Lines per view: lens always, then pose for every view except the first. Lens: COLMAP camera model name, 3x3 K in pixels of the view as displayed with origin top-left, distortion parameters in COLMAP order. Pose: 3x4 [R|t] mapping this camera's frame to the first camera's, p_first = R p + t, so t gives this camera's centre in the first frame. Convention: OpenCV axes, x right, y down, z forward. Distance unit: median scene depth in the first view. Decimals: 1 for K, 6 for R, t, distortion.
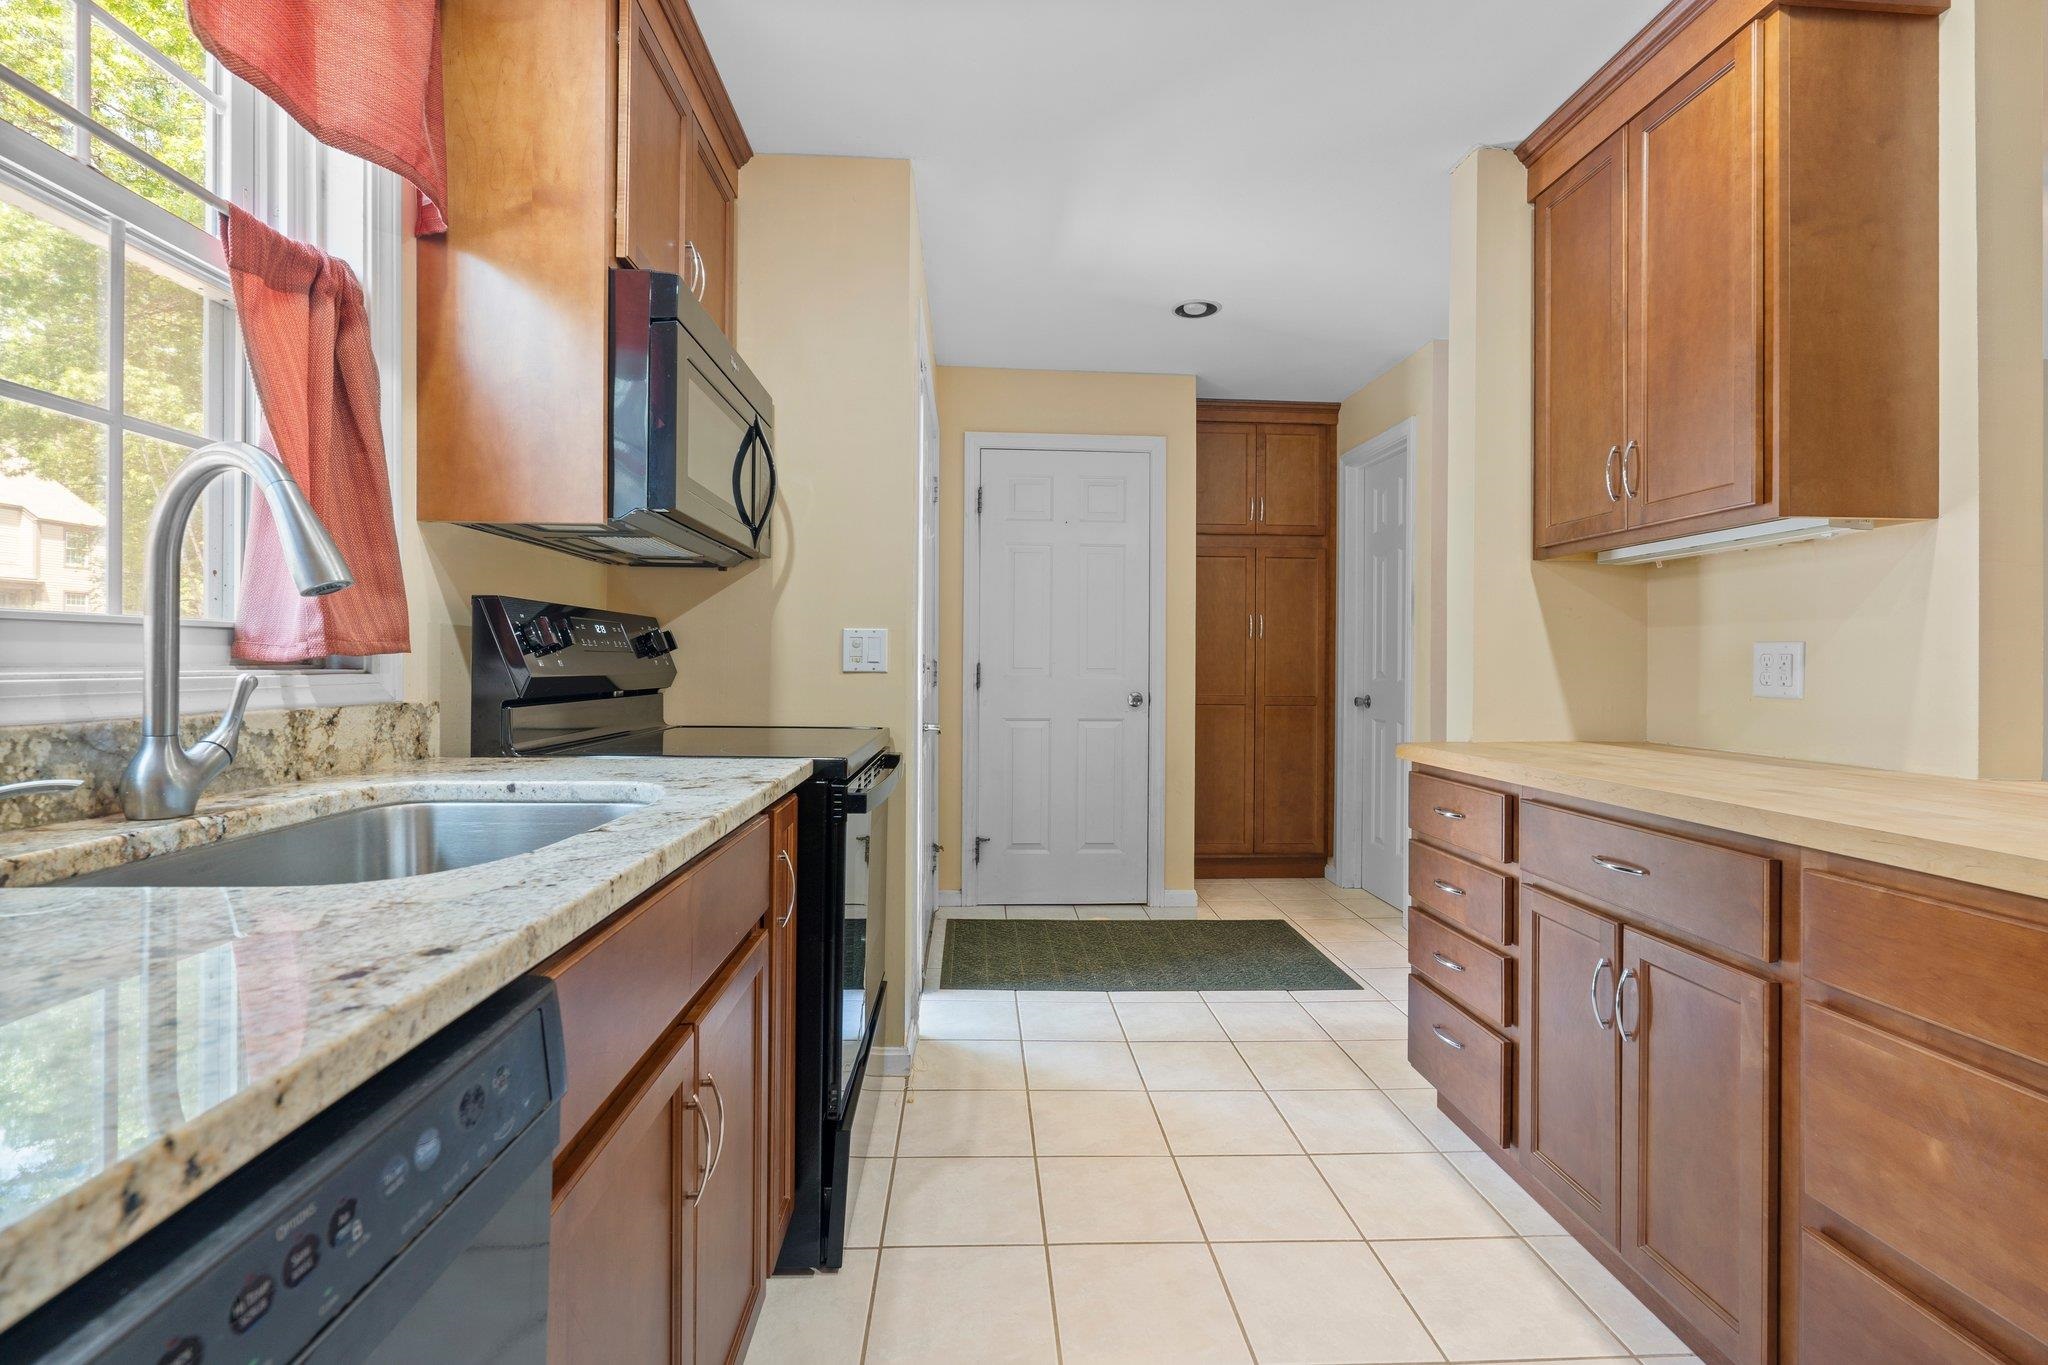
lens RADIAL K [[909.6, 0, 1021.8], [0, 909.6, 668.5], [0, 0, 1]] dist [-0.003730, 0.000253]
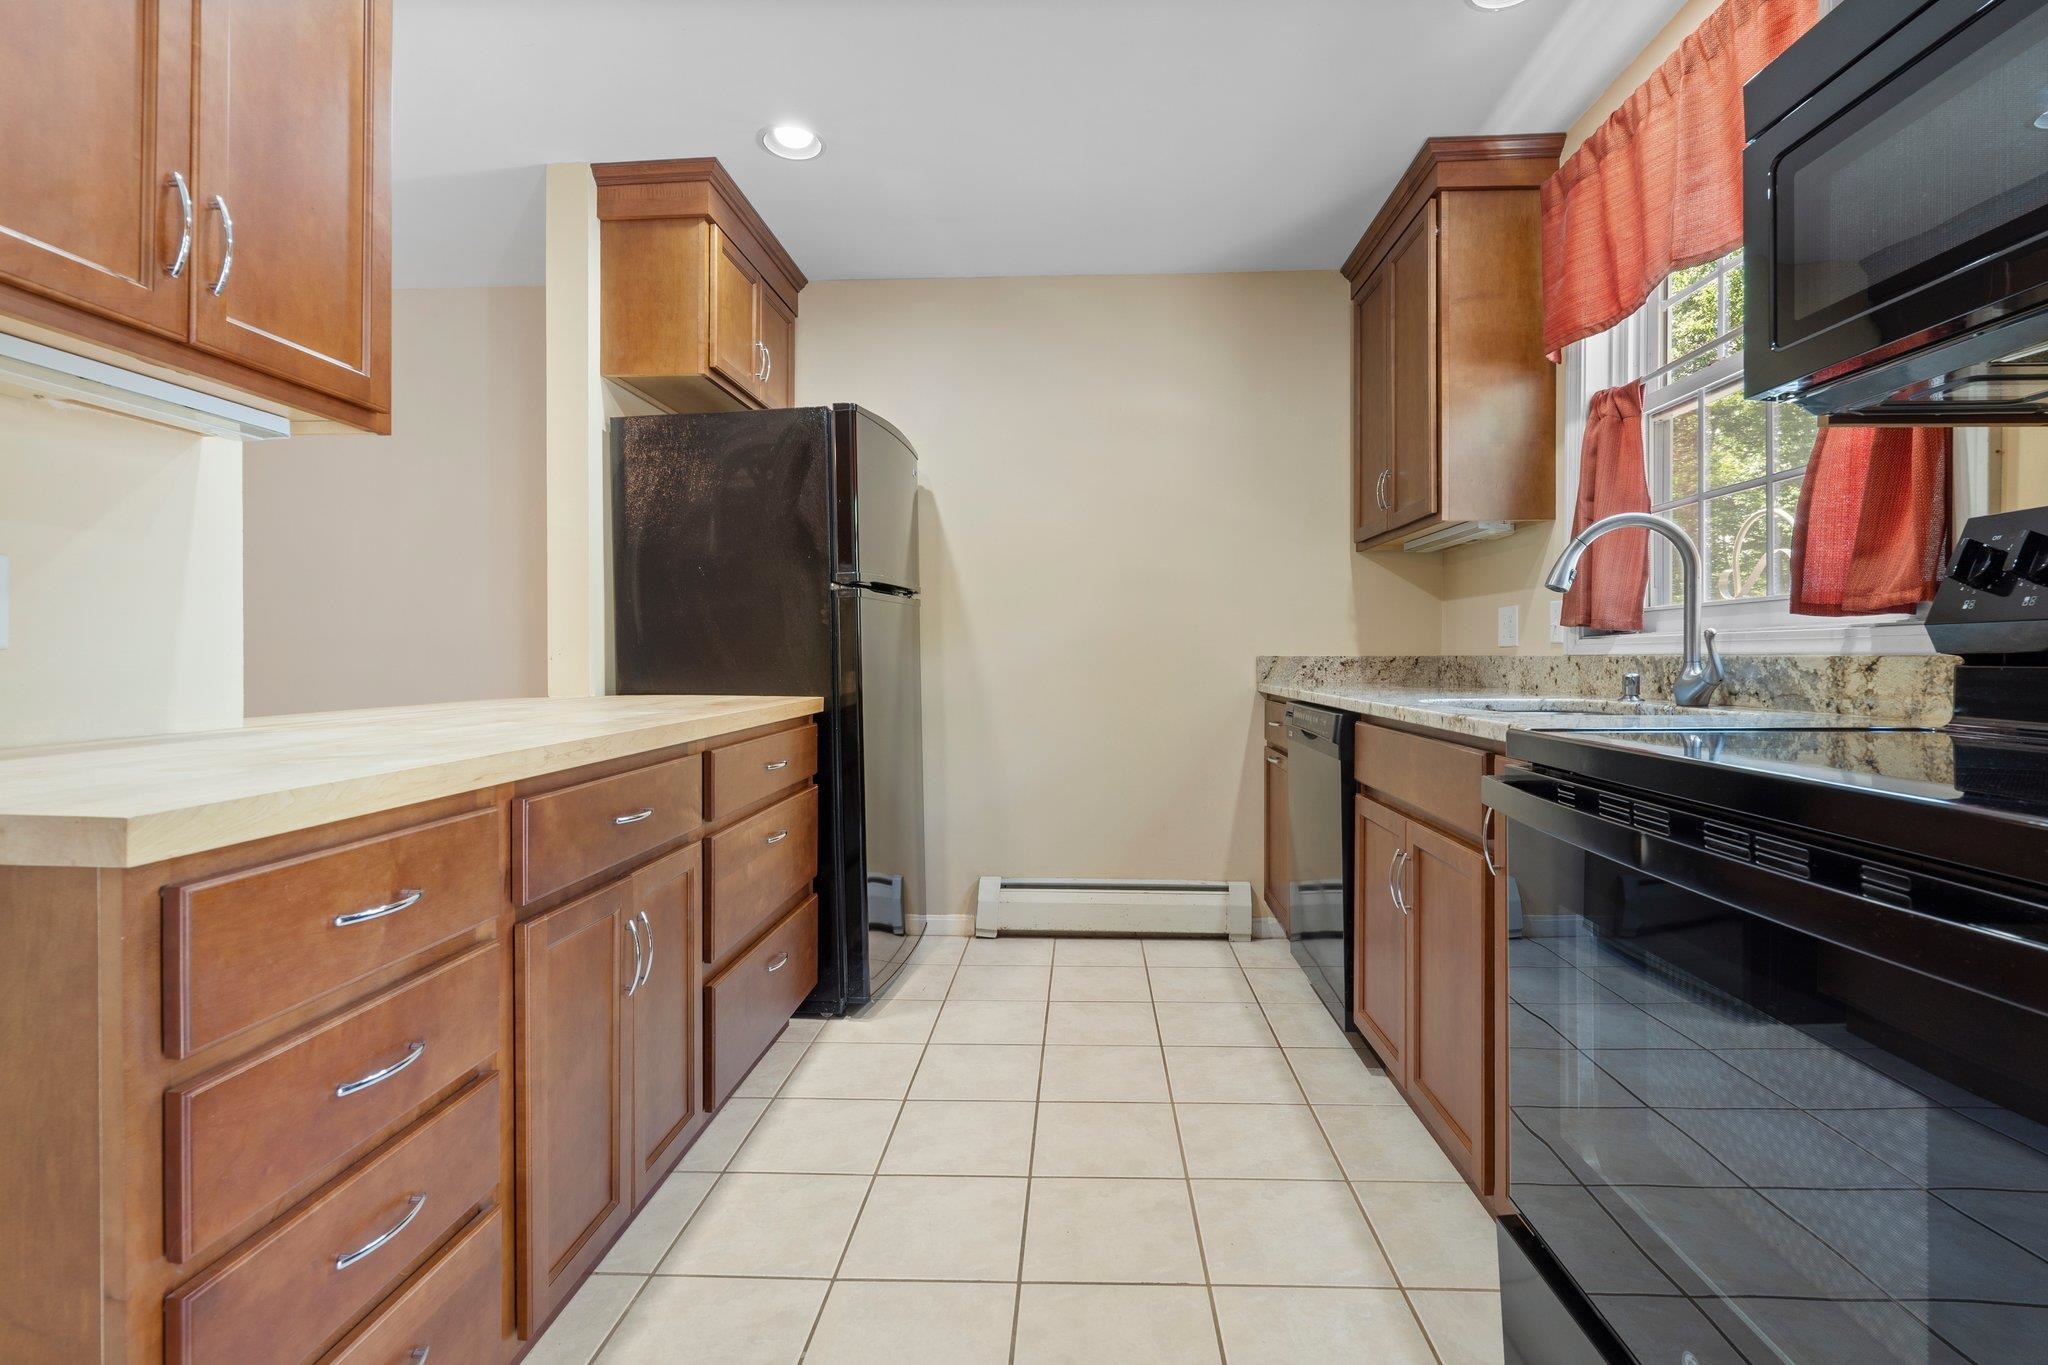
lens RADIAL K [[909.6, 0, 1026.9], [0, 909.6, 662.1], [0, 0, 1]] dist [-0.003730, 0.000253]
pose [[-0.994050, -0.006344, 0.108739, 0.163974], [-0.004965, 0.999904, 0.012941, 0.043888], [-0.108810, 0.012324, -0.993986, 2.354424]]
